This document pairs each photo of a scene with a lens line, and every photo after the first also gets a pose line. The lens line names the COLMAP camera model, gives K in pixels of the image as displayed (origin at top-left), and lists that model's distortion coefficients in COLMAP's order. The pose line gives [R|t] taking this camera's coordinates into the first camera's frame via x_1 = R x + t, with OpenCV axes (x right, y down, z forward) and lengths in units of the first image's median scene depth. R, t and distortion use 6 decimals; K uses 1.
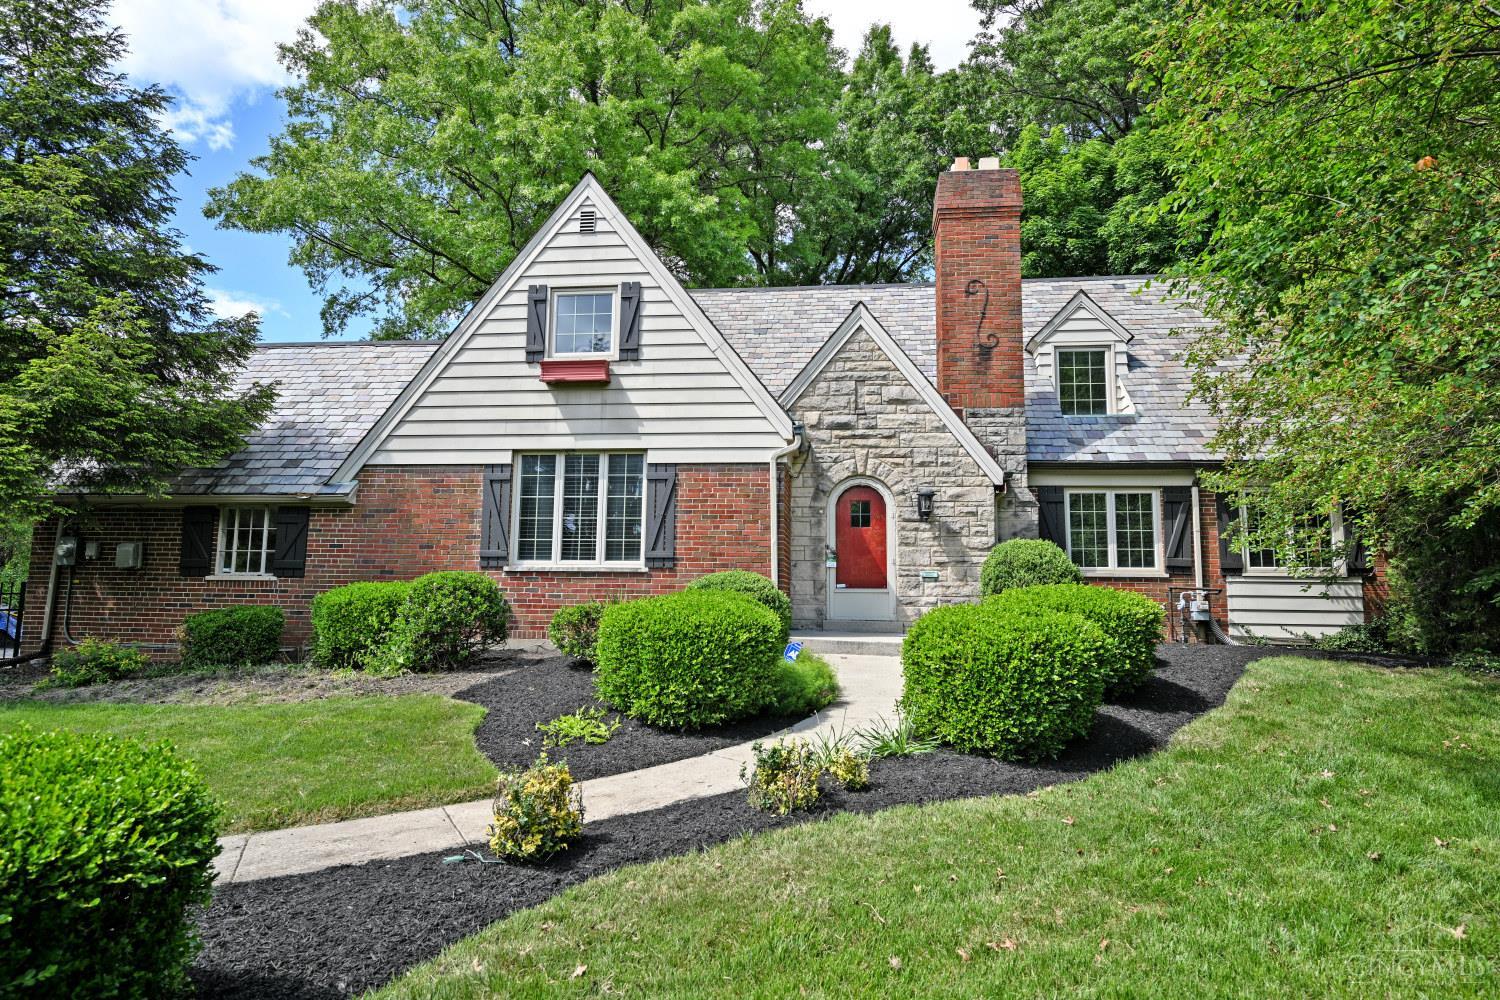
lens RADIAL K [[843.4, 0, 755.5], [0, 843.4, 491.4], [0, 0, 1]] dist [-0.002554, -0.001788]
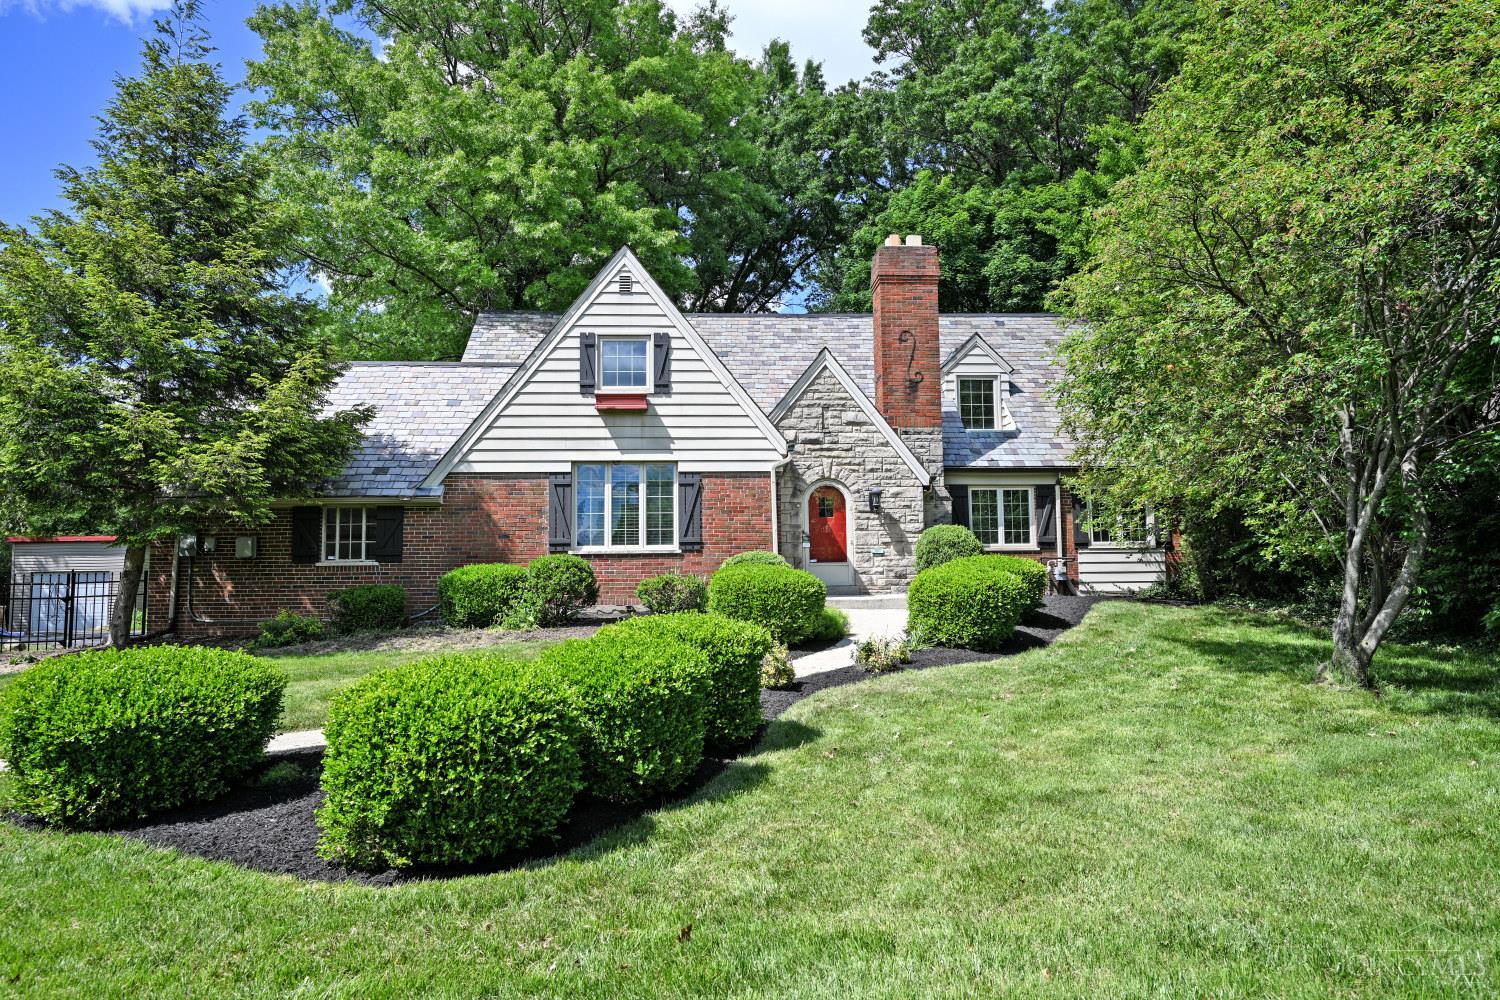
lens RADIAL K [[897.6, 0, 750.0], [0, 897.6, 500.0], [0, 0, 1]] dist [-0.003758, -0.000754]
pose [[0.985682, -0.008378, 0.168409, -0.242037], [0.002182, 0.999315, 0.036941, -0.038767], [-0.168603, -0.036044, 0.985025, -0.396198]]
